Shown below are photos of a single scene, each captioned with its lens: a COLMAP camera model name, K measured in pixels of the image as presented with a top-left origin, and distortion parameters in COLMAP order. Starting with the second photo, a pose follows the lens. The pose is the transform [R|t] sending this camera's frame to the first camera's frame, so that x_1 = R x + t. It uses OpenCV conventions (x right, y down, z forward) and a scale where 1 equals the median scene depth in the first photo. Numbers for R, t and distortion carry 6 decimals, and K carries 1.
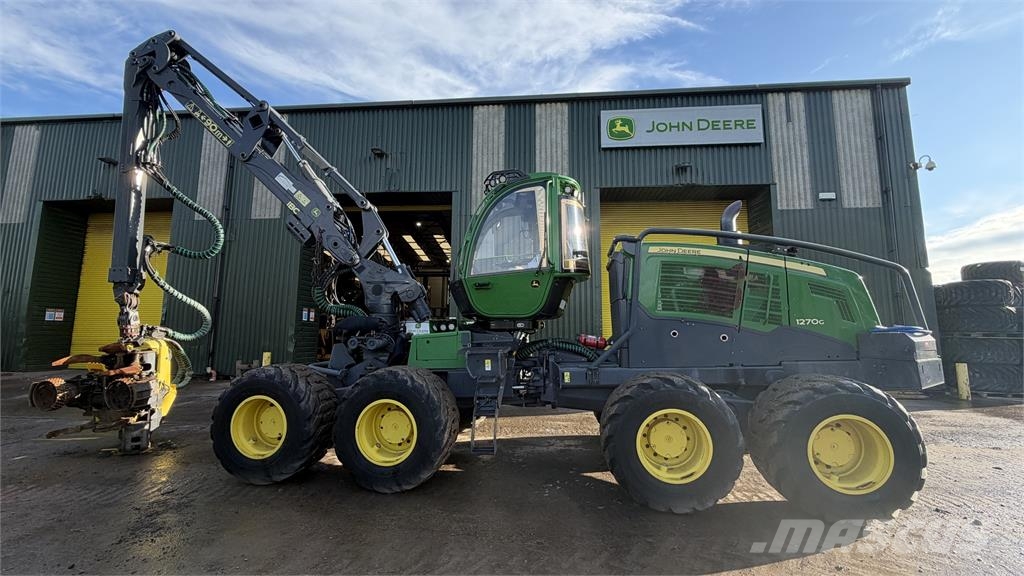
lens RADIAL K [[406.5, 0, 510.3], [0, 406.5, 287.8], [0, 0, 1]] dist [-0.000131, -0.000380]
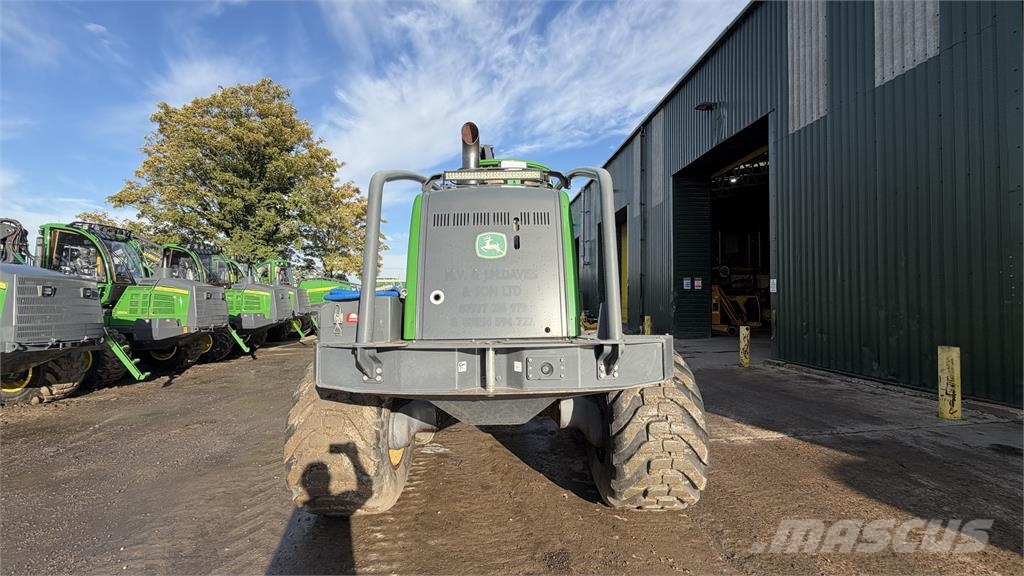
lens RADIAL K [[411.7, 0, 500.2], [0, 411.7, 287.6], [0, 0, 1]] dist [-0.001036, -0.000402]
pose [[0.118009, -0.034459, -0.992414, 0.889506], [0.104558, 0.994273, -0.022091, 0.081327], [0.987493, -0.101158, 0.120936, 0.622224]]
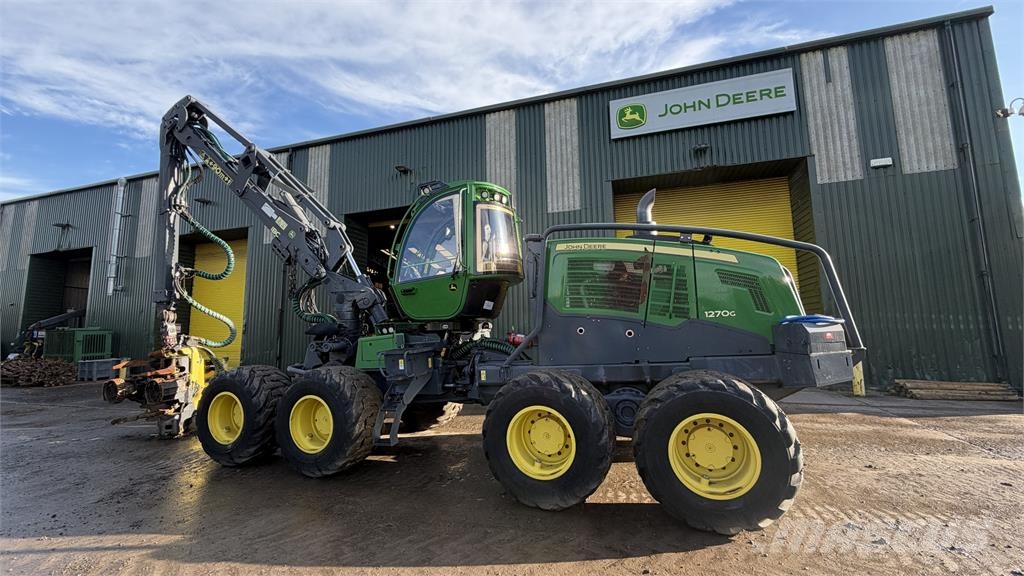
lens RADIAL K [[406.5, 0, 510.3], [0, 406.5, 287.8], [0, 0, 1]] dist [-0.000131, -0.000380]
pose [[0.976482, -0.050821, -0.209523, 0.276176], [0.051010, 0.998688, -0.004506, 0.002559], [0.209477, -0.006288, 0.977793, -0.001693]]
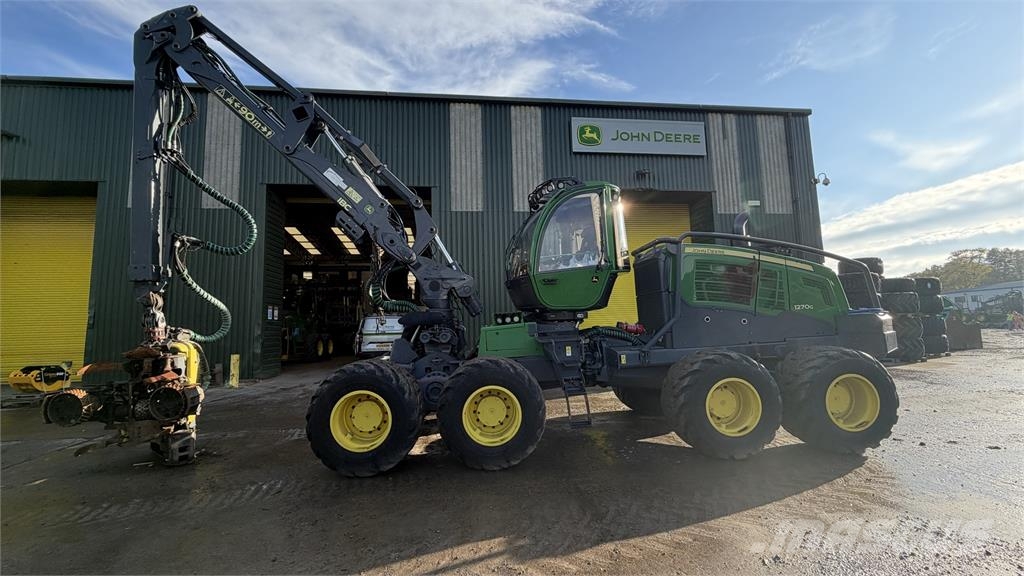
lens RADIAL K [[406.5, 0, 510.3], [0, 406.5, 287.8], [0, 0, 1]] dist [-0.000131, -0.000380]
pose [[0.978518, -0.012276, 0.205797, -0.262900], [0.008950, 0.999814, 0.017085, -0.004775], [-0.205969, -0.014876, 0.978445, -0.044673]]
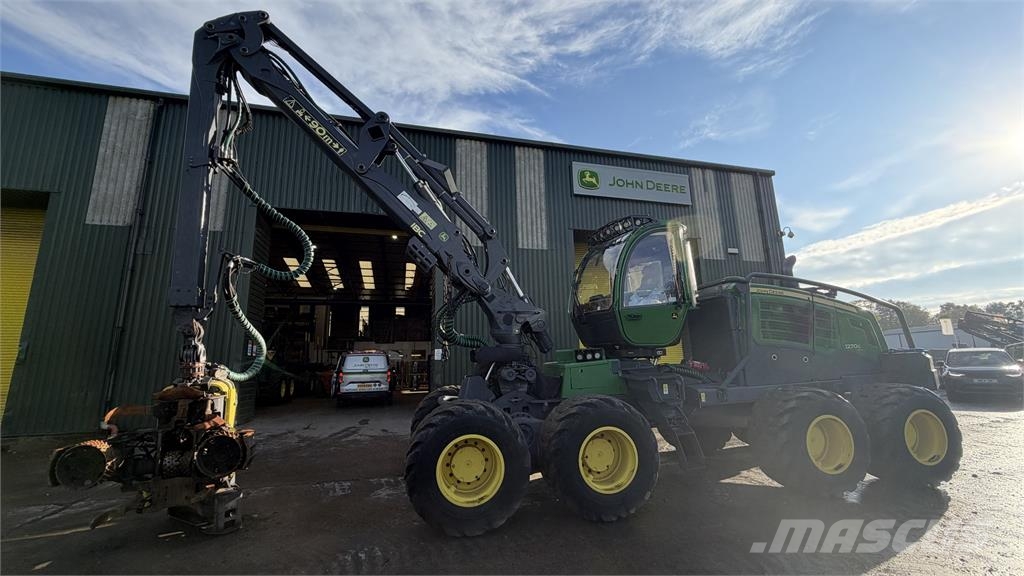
lens RADIAL K [[406.5, 0, 510.3], [0, 406.5, 287.8], [0, 0, 1]] dist [-0.000131, -0.000380]
pose [[0.939188, 0.037371, 0.341365, -0.495062], [-0.010901, 0.996804, -0.079134, 0.004383], [-0.343231, 0.070600, 0.936594, 0.052345]]
